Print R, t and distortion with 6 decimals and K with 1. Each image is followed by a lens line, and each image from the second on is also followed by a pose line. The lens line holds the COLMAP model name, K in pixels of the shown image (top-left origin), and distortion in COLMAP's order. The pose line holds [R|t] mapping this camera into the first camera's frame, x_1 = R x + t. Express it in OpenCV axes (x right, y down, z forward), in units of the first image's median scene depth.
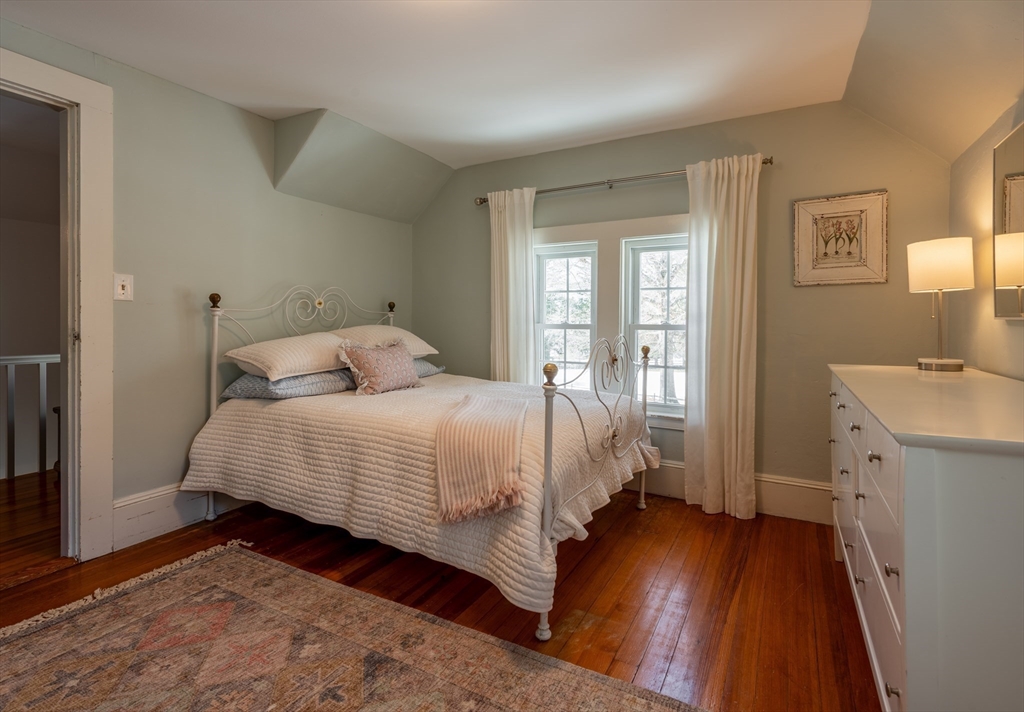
lens RADIAL K [[489.3, 0, 516.9], [0, 489.3, 328.1], [0, 0, 1]] dist [-0.000018, -0.000131]
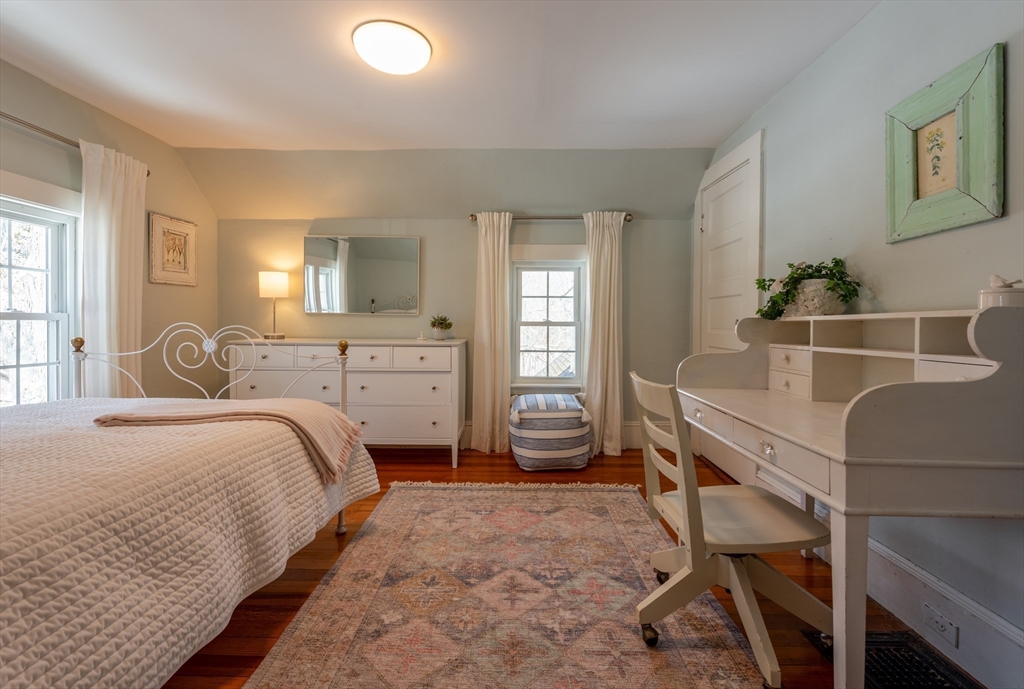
lens RADIAL K [[454.8, 0, 512.1], [0, 454.8, 320.2], [0, 0, 1]] dist [0.001846, -0.000271]
pose [[-0.456885, -0.007826, 0.889491, -1.310012], [-0.000206, 0.999962, 0.008692, -0.003389], [-0.889526, 0.003788, -0.456869, 1.116438]]
